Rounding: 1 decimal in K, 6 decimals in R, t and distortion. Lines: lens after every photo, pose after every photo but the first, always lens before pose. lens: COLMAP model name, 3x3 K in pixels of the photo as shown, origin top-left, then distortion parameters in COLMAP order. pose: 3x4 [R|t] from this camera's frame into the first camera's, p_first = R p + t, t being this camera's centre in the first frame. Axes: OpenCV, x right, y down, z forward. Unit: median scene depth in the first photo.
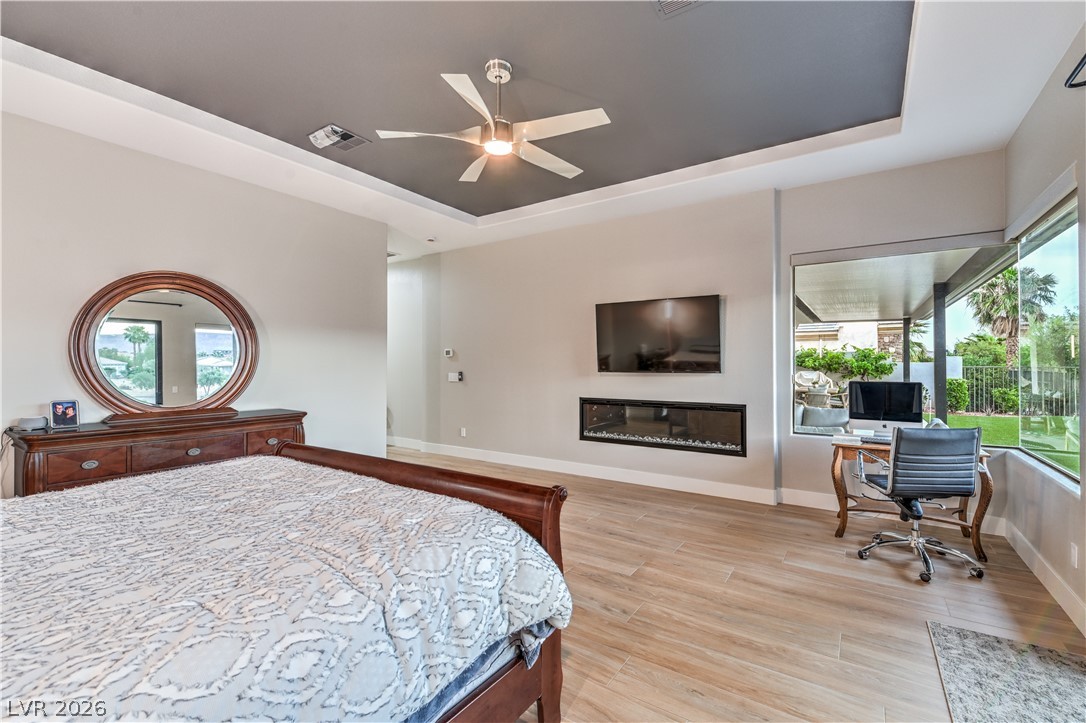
lens RADIAL K [[465.3, 0, 549.0], [0, 465.3, 354.2], [0, 0, 1]] dist [-0.000569, -0.000780]
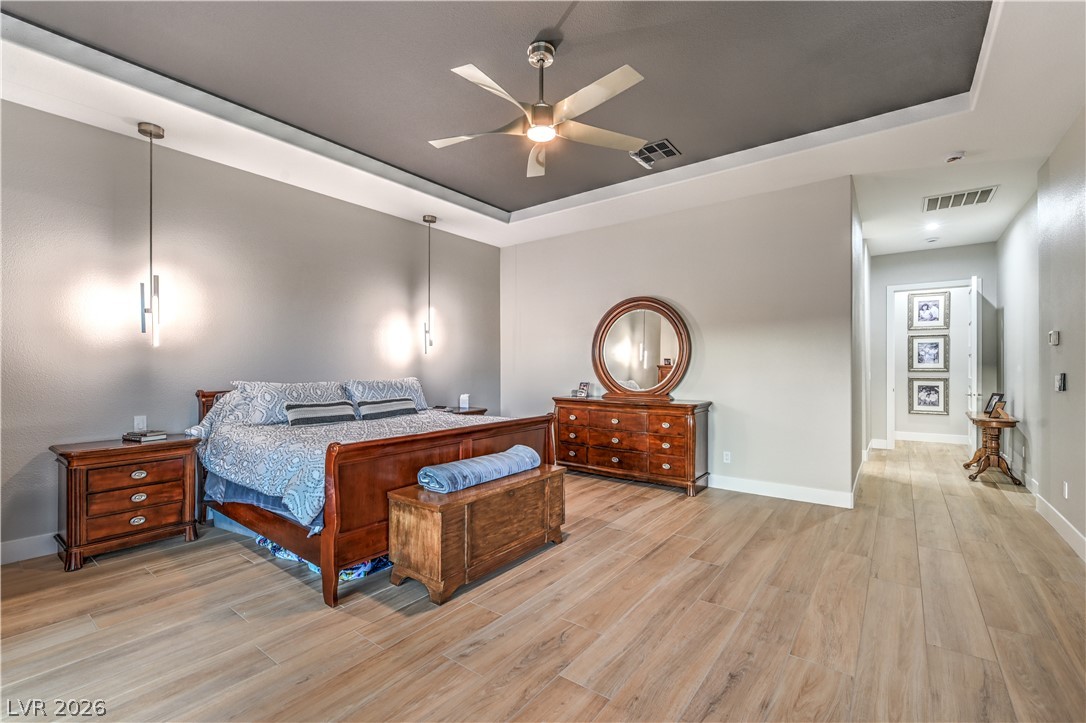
lens RADIAL K [[472.1, 0, 543.0], [0, 472.1, 361.5], [0, 0, 1]] dist [0.001351, 0.000057]
pose [[-0.061441, -0.011284, -0.998047, 0.778785], [0.021866, 0.999681, -0.012648, 0.039228], [0.997871, -0.022601, -0.061174, 0.947270]]
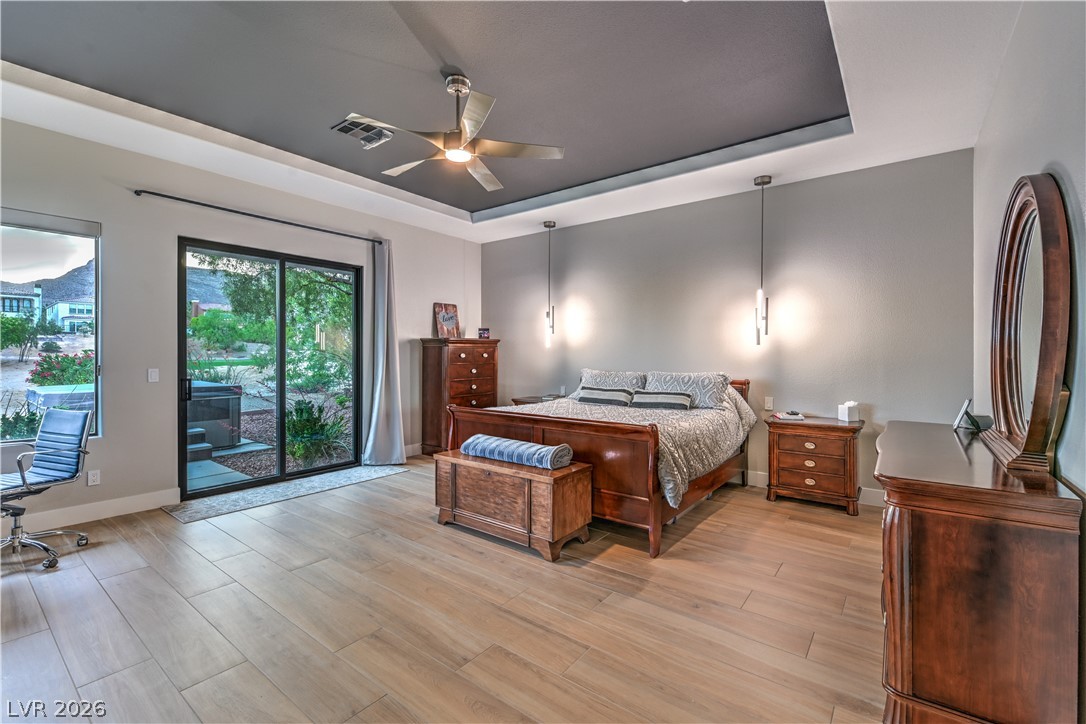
lens RADIAL K [[465.3, 0, 549.0], [0, 465.3, 354.7], [0, 0, 1]] dist [-0.000569, -0.000780]
pose [[-0.998219, -0.002994, 0.059573, -0.345690], [-0.003856, 0.999889, -0.014362, 0.032777], [-0.059523, -0.014566, -0.998121, 1.855727]]
